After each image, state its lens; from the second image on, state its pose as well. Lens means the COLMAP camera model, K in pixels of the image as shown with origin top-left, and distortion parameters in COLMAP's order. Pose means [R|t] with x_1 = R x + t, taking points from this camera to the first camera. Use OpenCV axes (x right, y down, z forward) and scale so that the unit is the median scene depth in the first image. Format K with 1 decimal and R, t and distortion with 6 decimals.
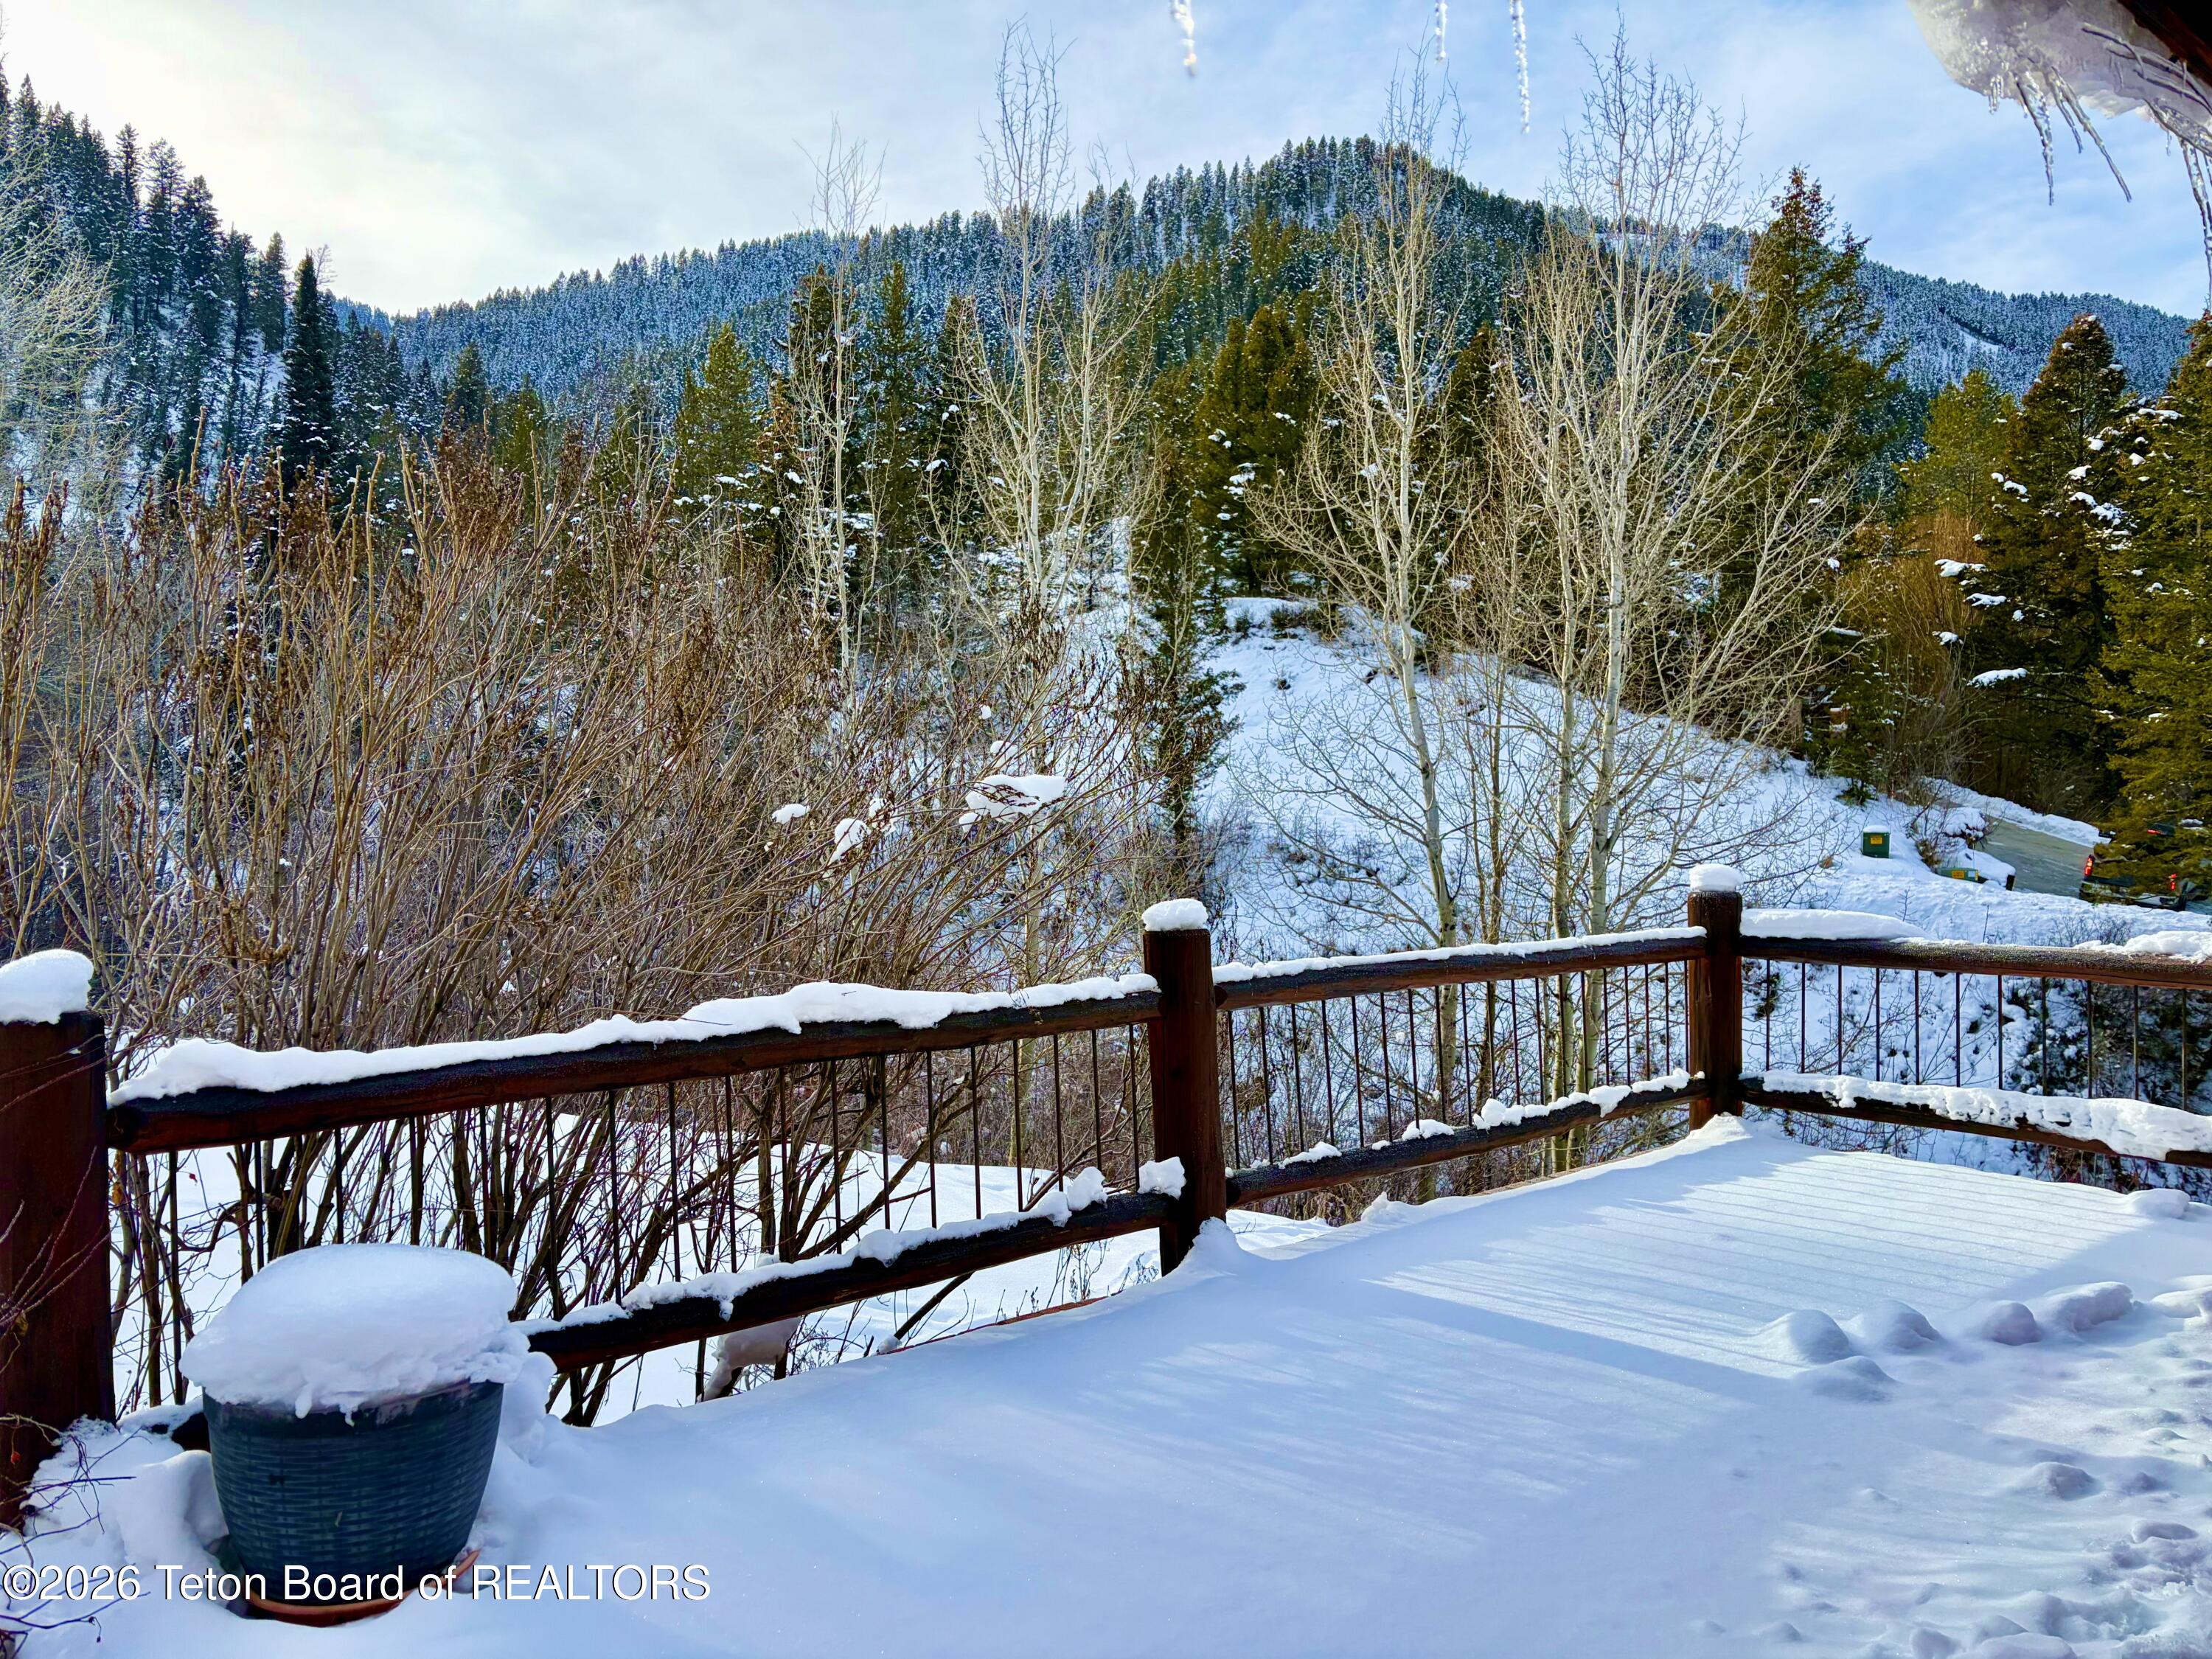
lens RADIAL K [[1674.0, 0, 1102.9], [0, 1674.0, 835.4], [0, 0, 1]] dist [0.015834, 0.001723]
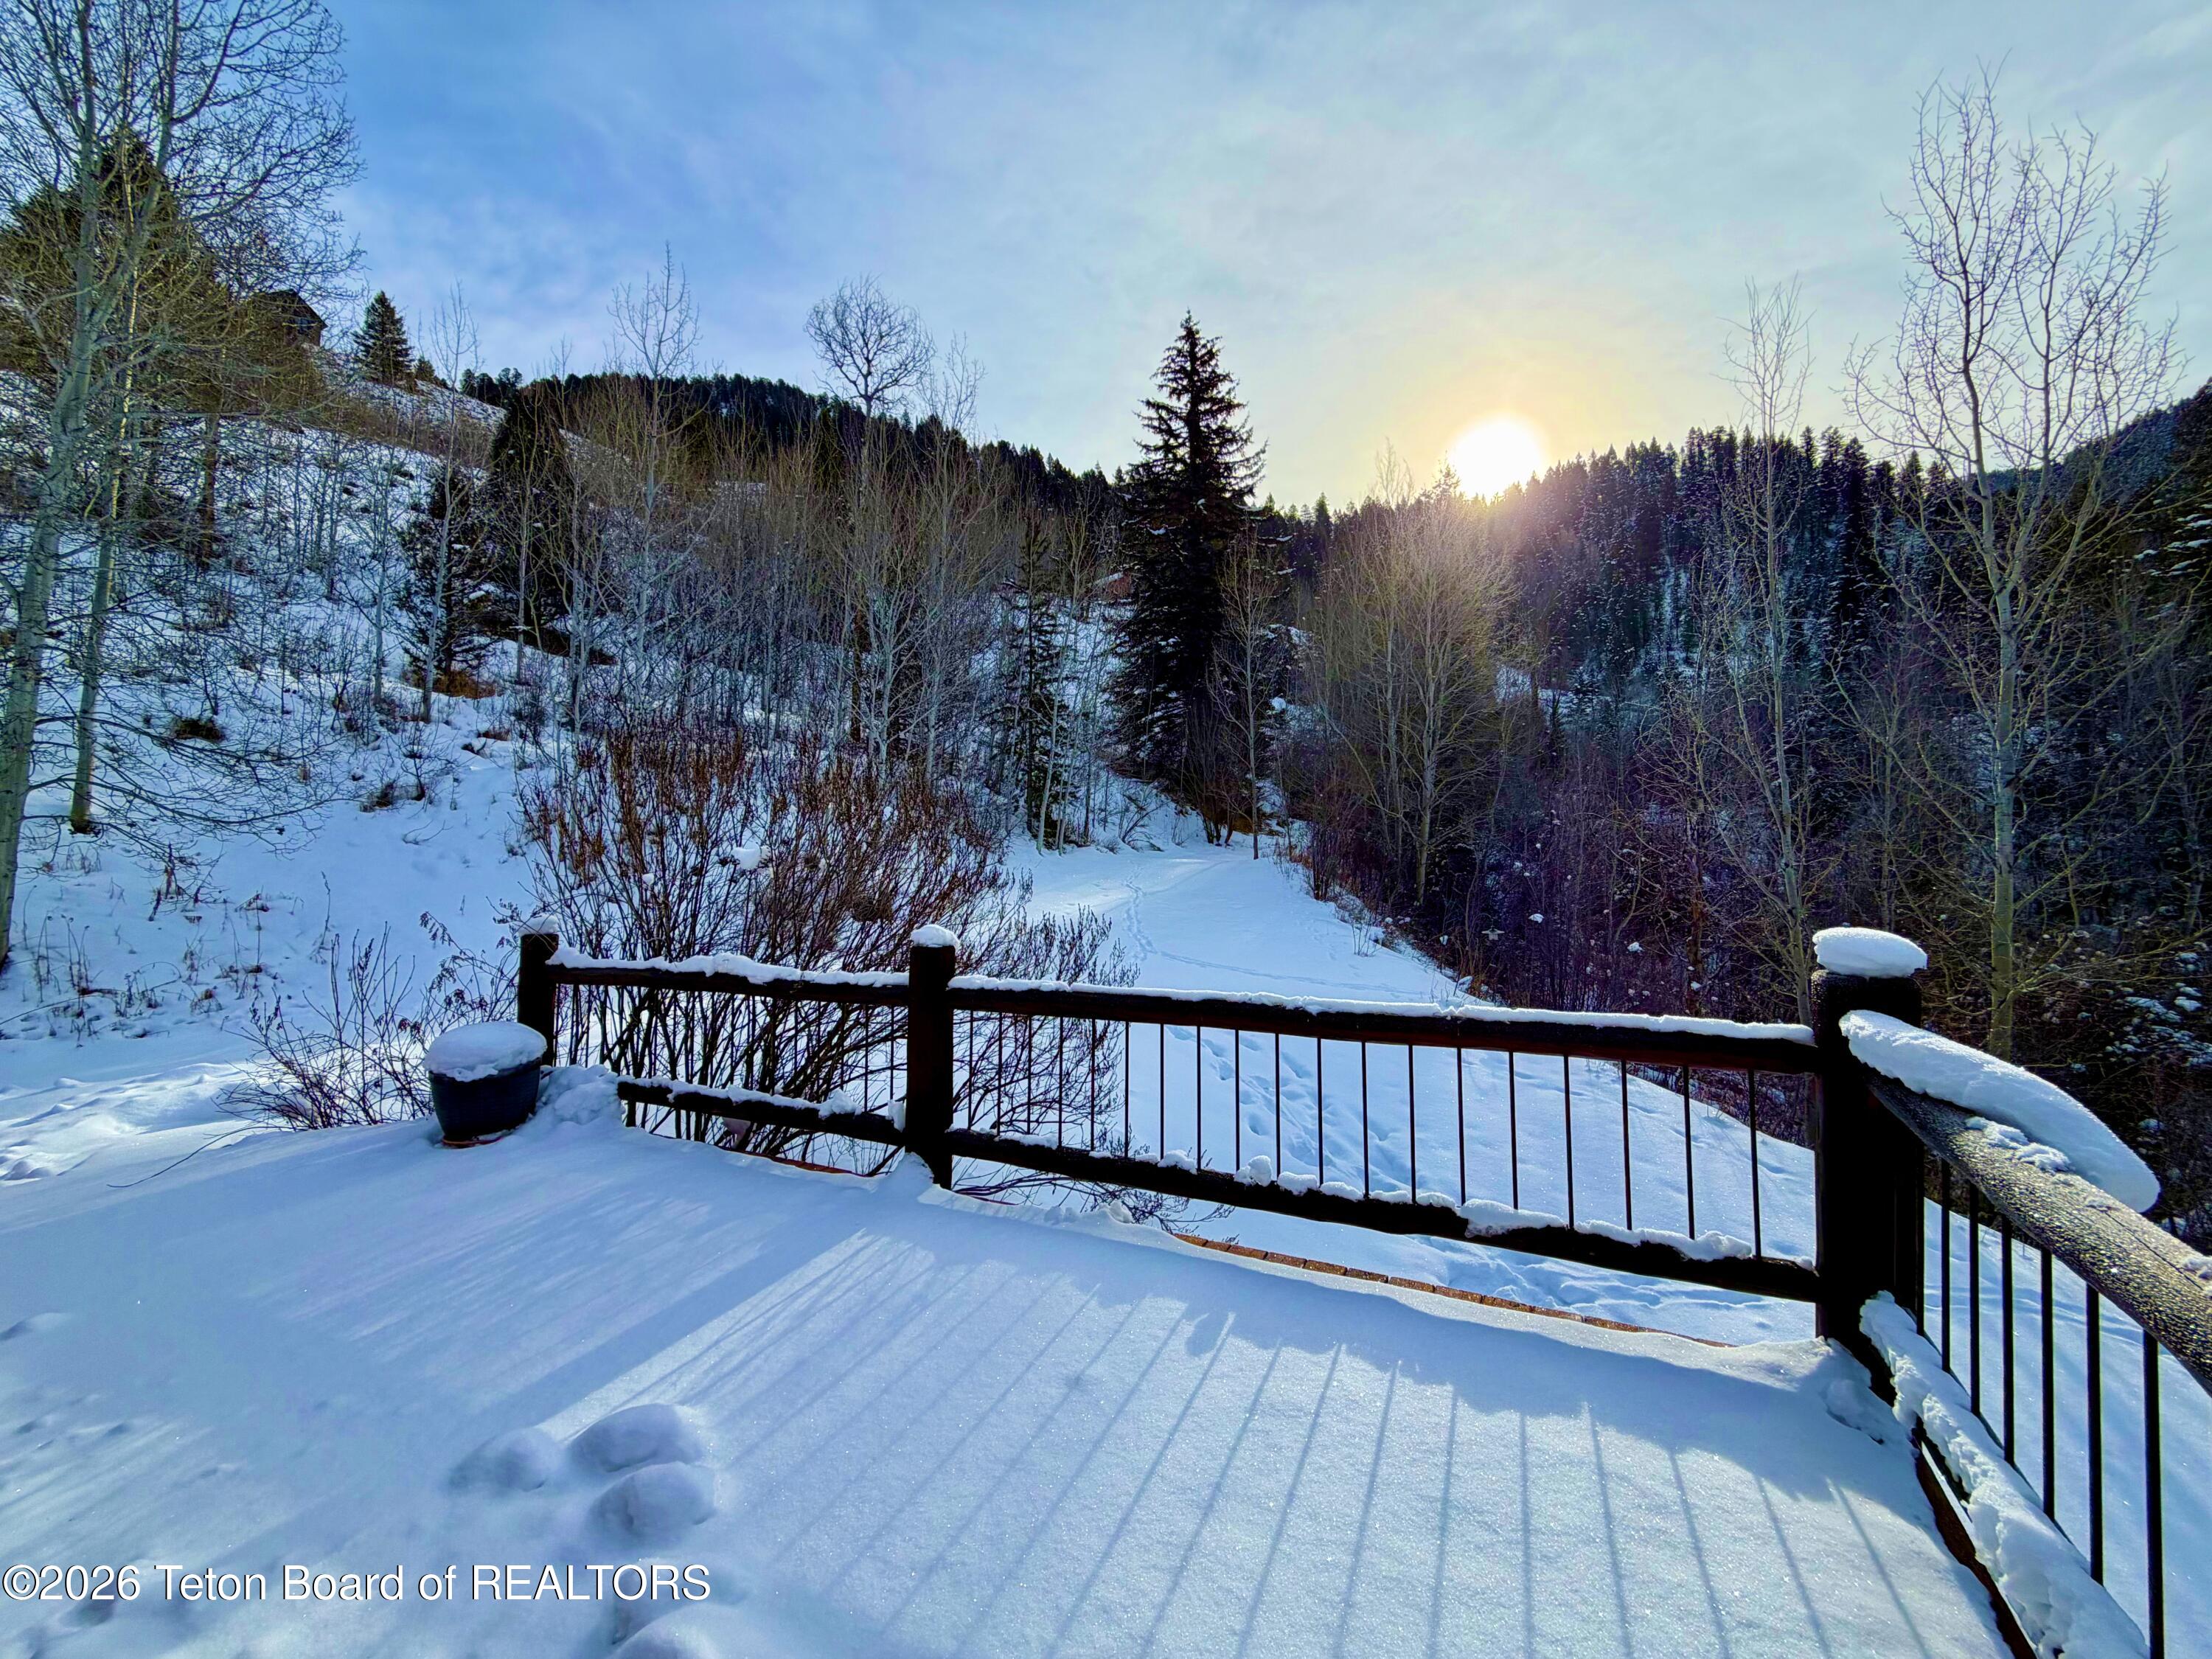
lens RADIAL K [[872.3, 0, 1101.1], [0, 872.3, 832.5], [0, 0, 1]] dist [-0.001372, -0.000297]
pose [[0.337429, -0.022348, -0.941086, 0.874544], [0.016441, 0.999706, -0.017845, -0.028444], [0.941207, -0.009450, 0.337697, 0.961141]]
